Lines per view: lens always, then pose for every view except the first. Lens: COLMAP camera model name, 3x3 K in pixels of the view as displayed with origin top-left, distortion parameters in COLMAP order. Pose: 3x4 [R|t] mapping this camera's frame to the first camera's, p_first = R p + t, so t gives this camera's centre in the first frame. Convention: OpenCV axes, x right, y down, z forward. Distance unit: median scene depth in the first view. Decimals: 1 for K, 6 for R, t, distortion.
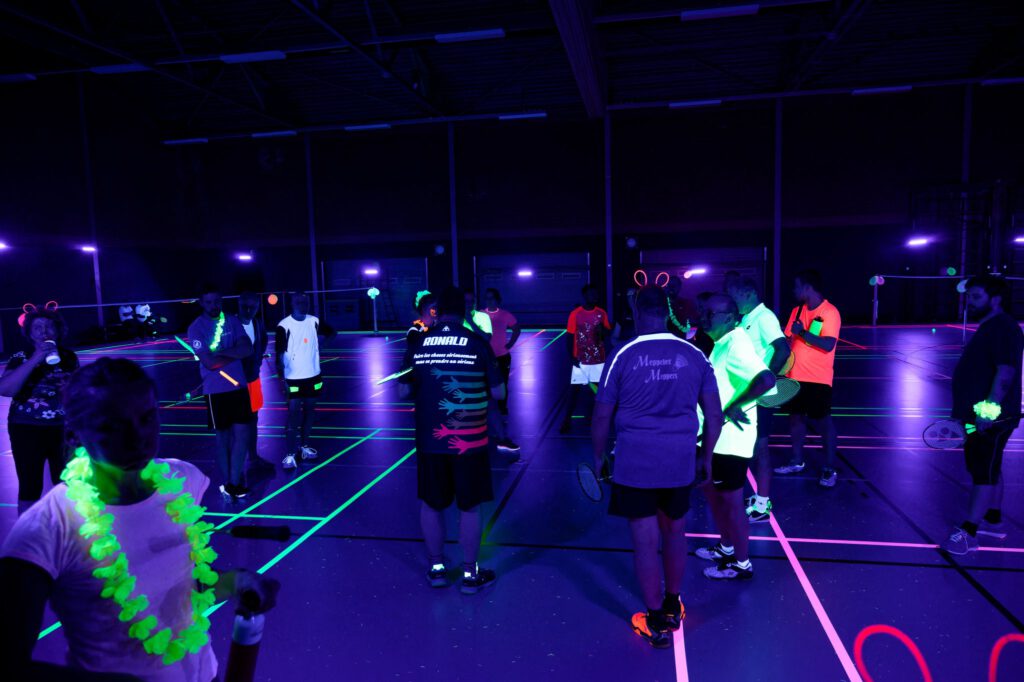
lens RADIAL K [[670.6, 0, 512.0], [0, 670.6, 341.0], [0, 0, 1]] dist [0.002400, -0.000068]
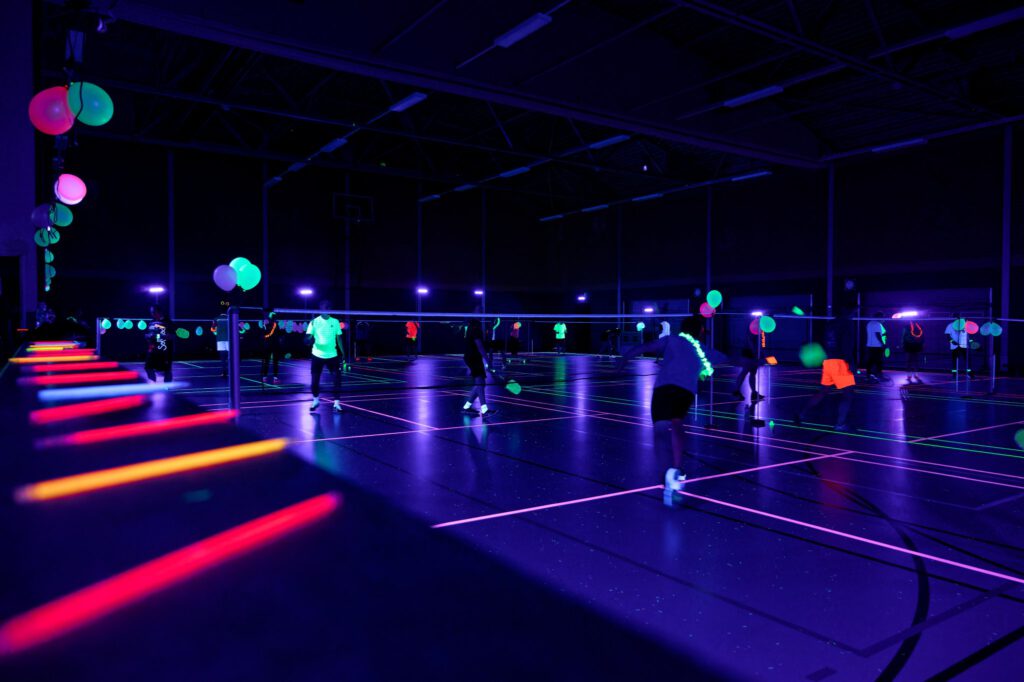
lens RADIAL K [[710.2, 0, 514.5], [0, 710.2, 326.2], [0, 0, 1]] dist [-0.002614, -0.000368]
pose [[0.700826, 0.031225, -0.712649, 7.417305], [-0.092250, 0.994619, -0.047141, 0.159639], [0.707342, 0.098780, 0.699935, -1.286728]]
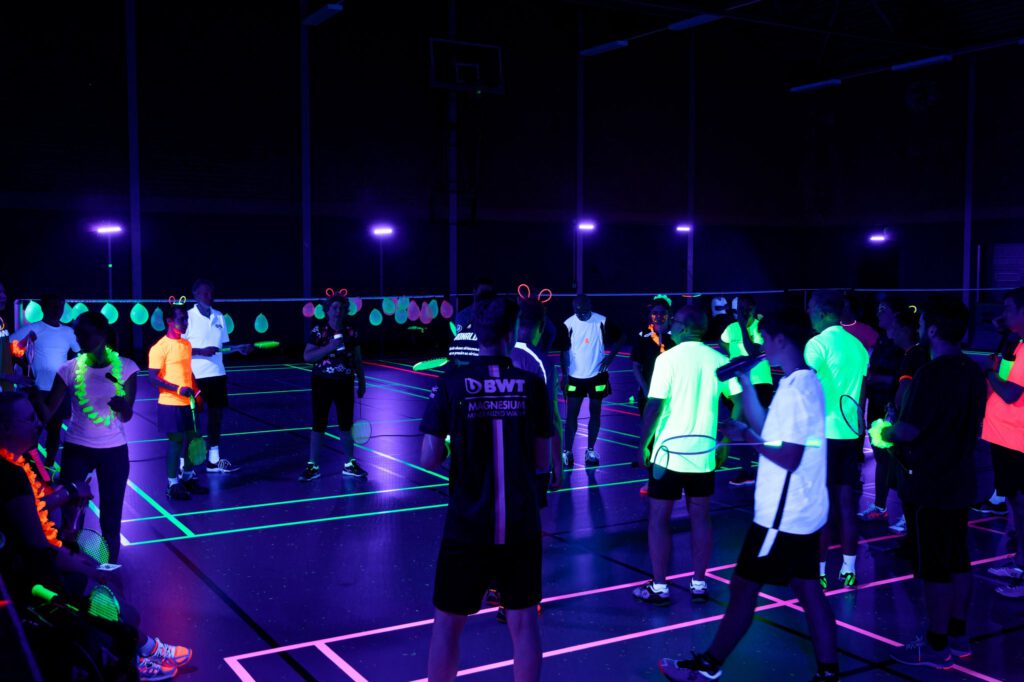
lens RADIAL K [[1073.0, 0, 512.0], [0, 1073.0, 341.0], [0, 0, 1]] dist [-0.004756, 0.021682]
pose [[0.649360, 0.079168, -0.756349, 3.110157], [-0.092981, 0.995370, 0.024358, -0.103330], [0.754776, 0.054509, 0.653714, -0.466260]]
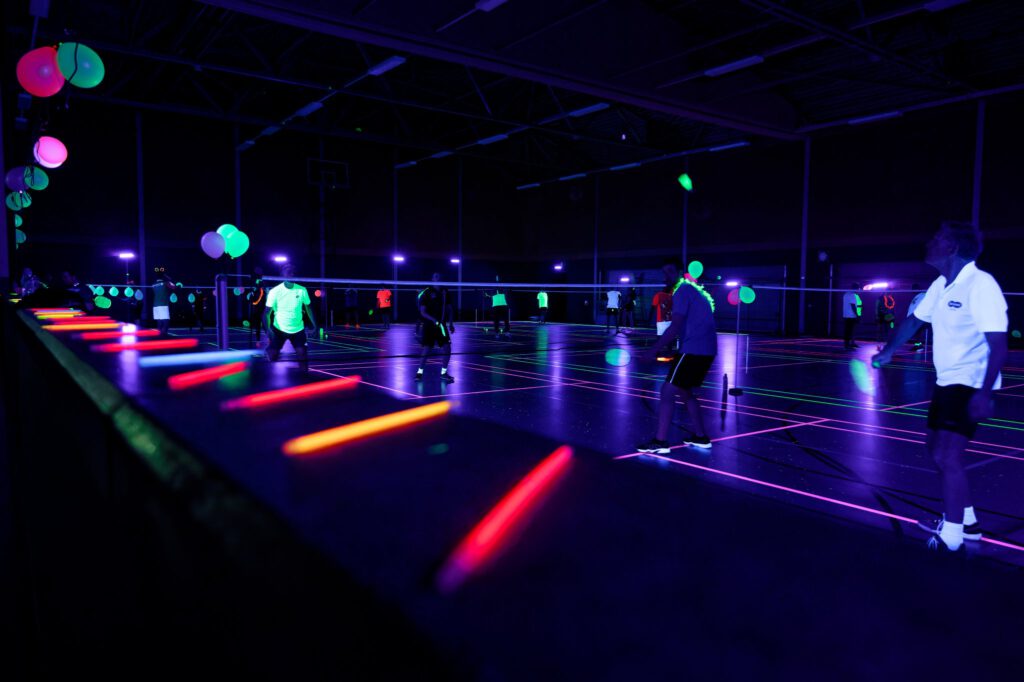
lens RADIAL K [[710.0, 0, 512.5], [0, 710.0, 328.5], [0, 0, 1]] dist [-0.001594, -0.002666]
pose [[0.724748, 0.068382, -0.685612, 7.380942], [-0.097084, 0.995271, -0.003359, 0.165268], [0.682140, 0.068996, 0.727959, -1.362955]]
